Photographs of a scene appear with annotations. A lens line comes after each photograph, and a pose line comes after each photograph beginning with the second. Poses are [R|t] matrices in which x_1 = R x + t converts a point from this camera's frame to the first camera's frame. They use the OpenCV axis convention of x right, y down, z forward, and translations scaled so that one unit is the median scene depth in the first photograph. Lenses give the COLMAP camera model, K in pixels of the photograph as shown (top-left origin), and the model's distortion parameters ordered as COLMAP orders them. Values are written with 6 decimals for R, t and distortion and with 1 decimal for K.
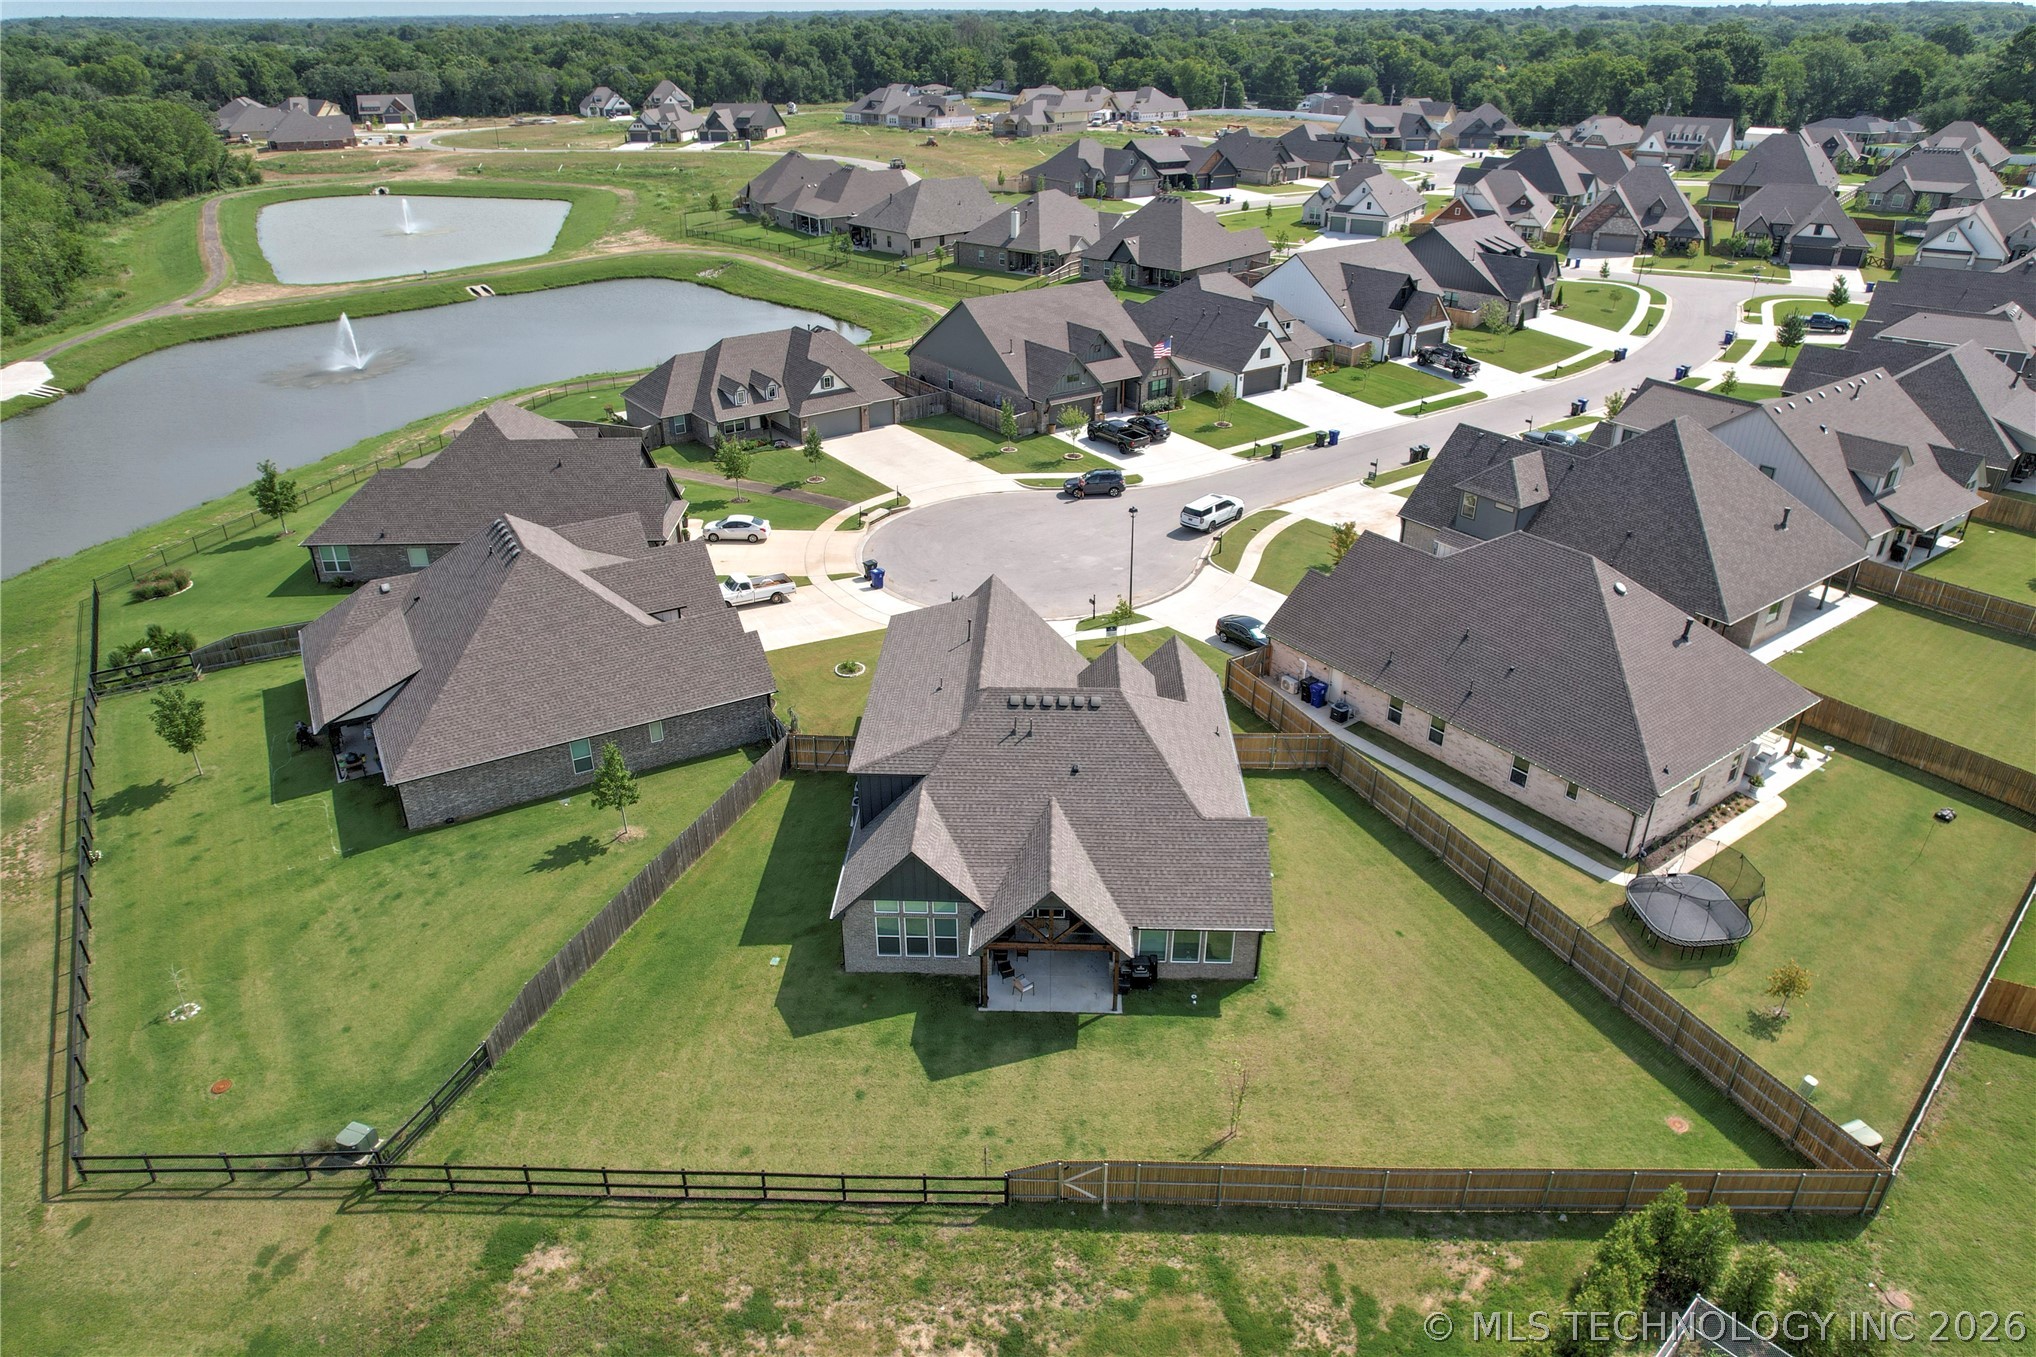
lens RADIAL K [[1318.0, 0, 1018.0], [0, 1318.0, 678.5], [0, 0, 1]] dist [-0.076586, 0.074228]
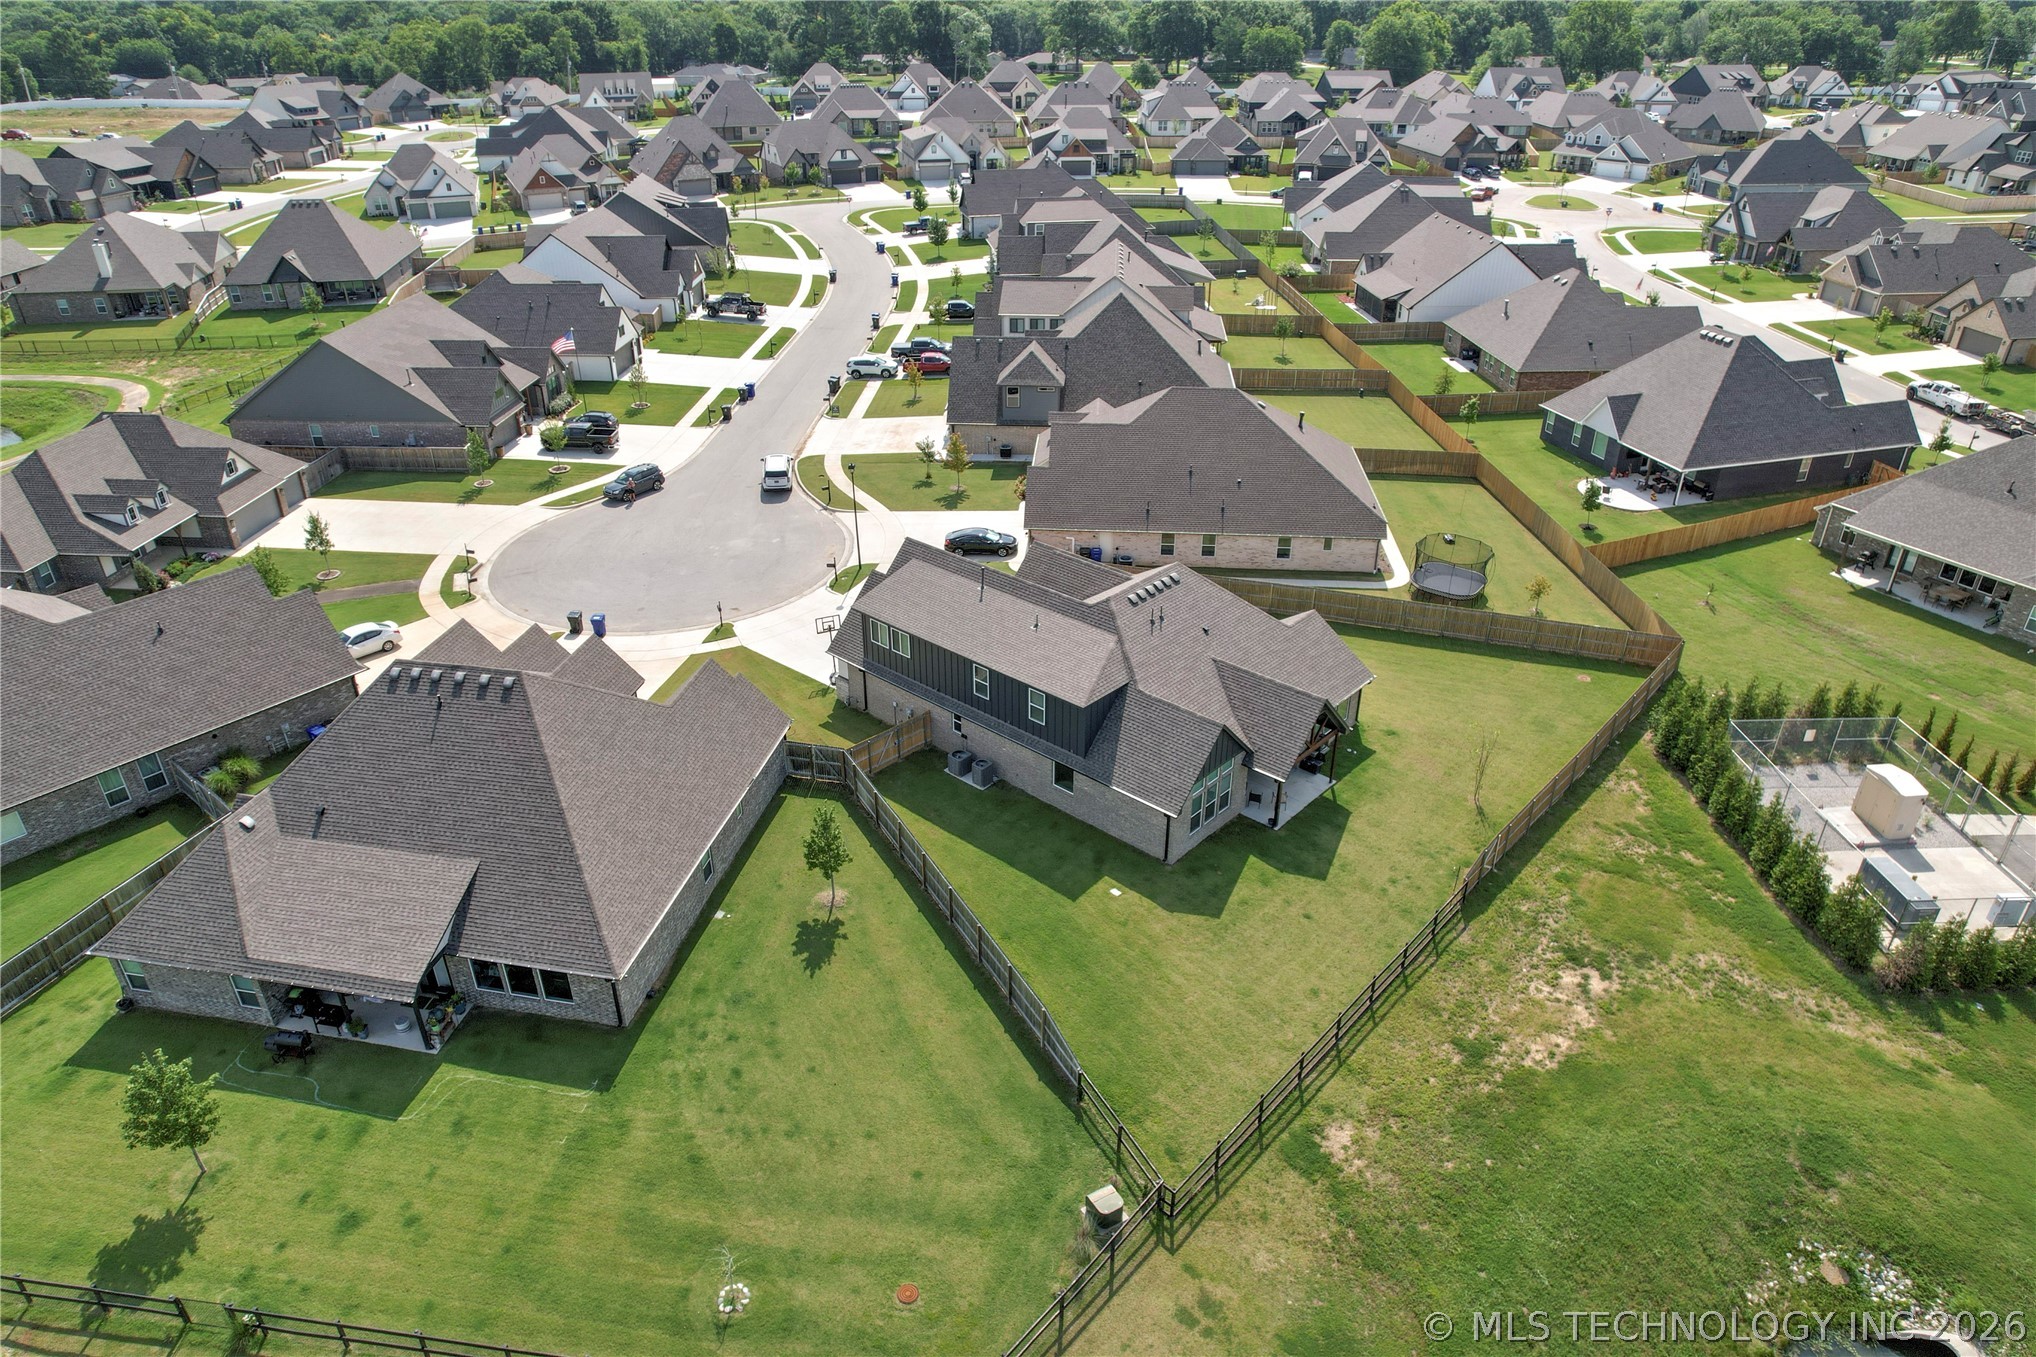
lens RADIAL K [[1318.0, 0, 1018.0], [0, 1318.0, 678.5], [0, 0, 1]] dist [-0.076586, 0.074228]
pose [[0.645084, -0.369269, 0.668960, -0.809222], [0.353552, 0.920366, 0.167113, -0.137244], [-0.677398, 0.128710, 0.724269, 0.235931]]
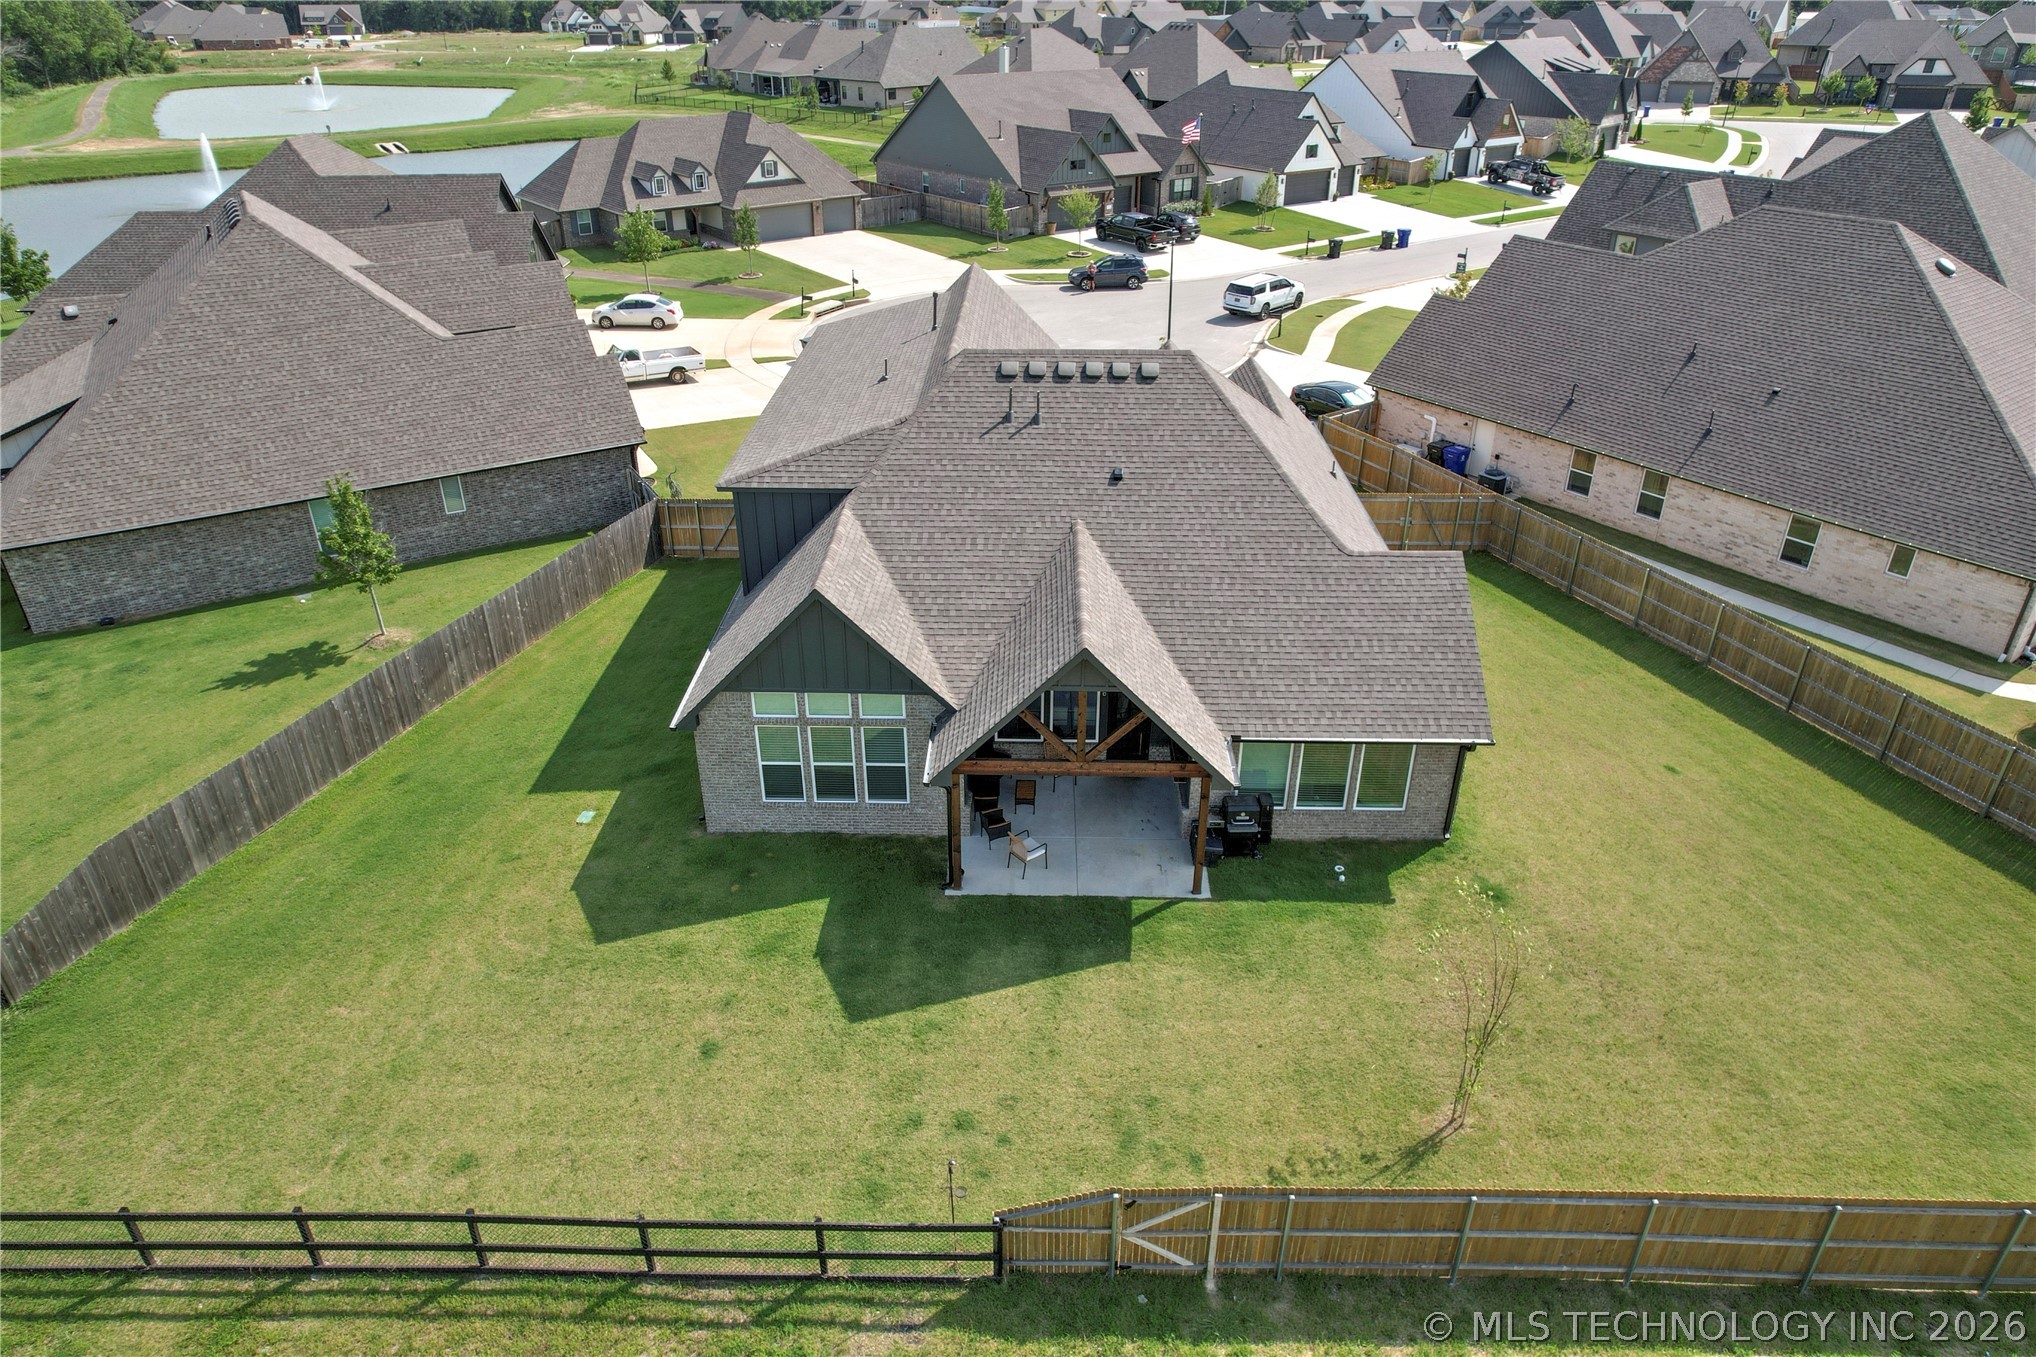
lens RADIAL K [[1314.1, 0, 1018.0], [0, 1314.1, 678.5], [0, 0, 1]] dist [-0.086818, 0.079988]
pose [[0.999963, -0.004482, 0.007314, -0.003142], [0.004327, 0.999768, 0.021118, 0.132661], [-0.007407, -0.021086, 0.999750, 0.401772]]
